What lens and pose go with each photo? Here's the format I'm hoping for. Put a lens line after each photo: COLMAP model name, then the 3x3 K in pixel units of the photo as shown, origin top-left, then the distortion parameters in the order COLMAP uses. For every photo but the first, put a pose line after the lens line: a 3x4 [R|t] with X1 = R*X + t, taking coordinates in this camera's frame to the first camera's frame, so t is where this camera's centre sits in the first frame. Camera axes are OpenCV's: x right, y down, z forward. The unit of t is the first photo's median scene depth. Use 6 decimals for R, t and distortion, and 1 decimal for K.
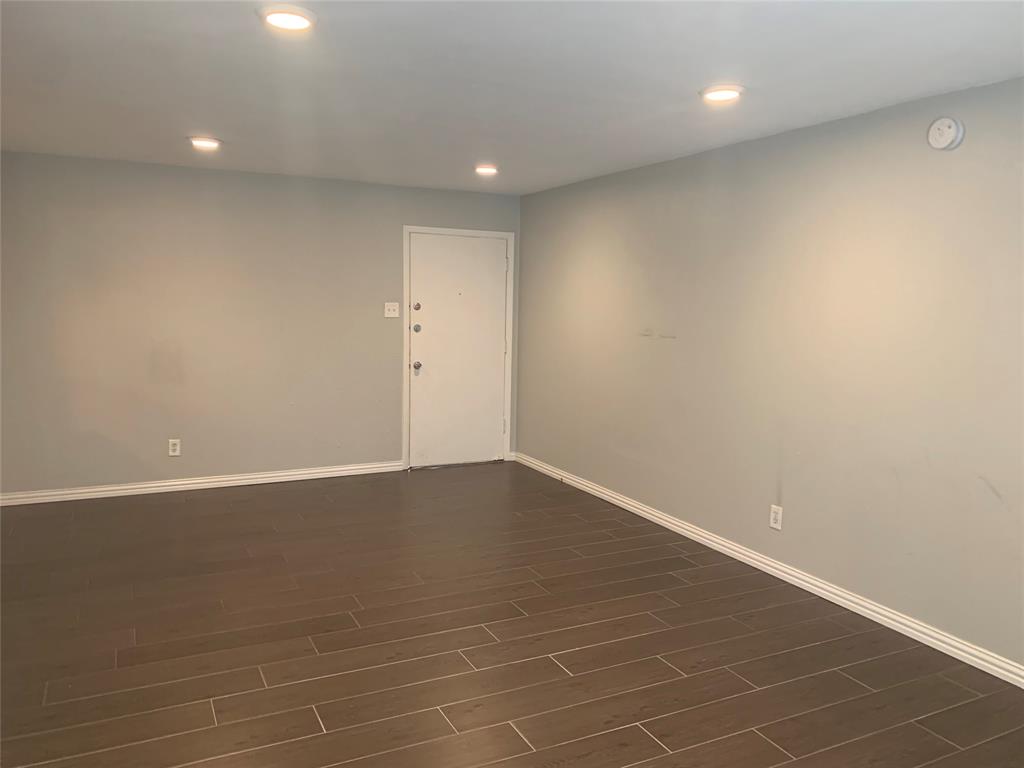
lens RADIAL K [[776.7, 0, 510.4], [0, 776.7, 386.3], [0, 0, 1]] dist [0.033778, -0.003963]
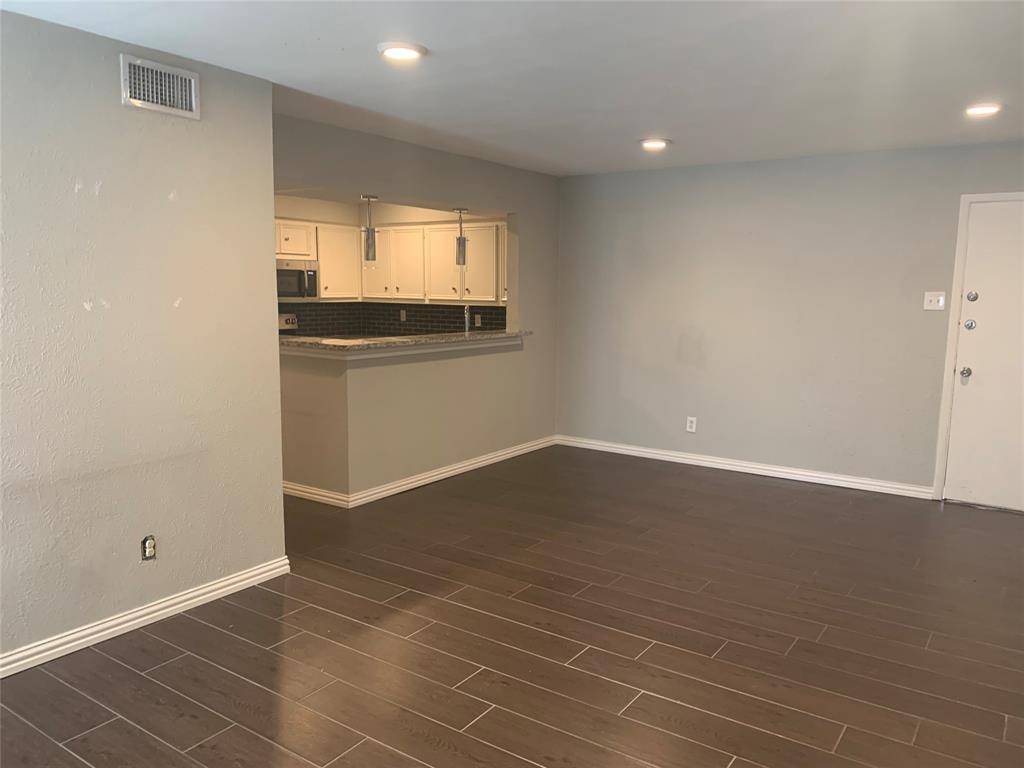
lens RADIAL K [[776.7, 0, 510.6], [0, 776.7, 381.8], [0, 0, 1]] dist [0.033778, -0.003963]
pose [[0.487417, 0.098788, -0.867563, 0.351702], [-0.102958, 0.993150, 0.055245, -0.013929], [0.867078, 0.062395, 0.494249, 0.215598]]
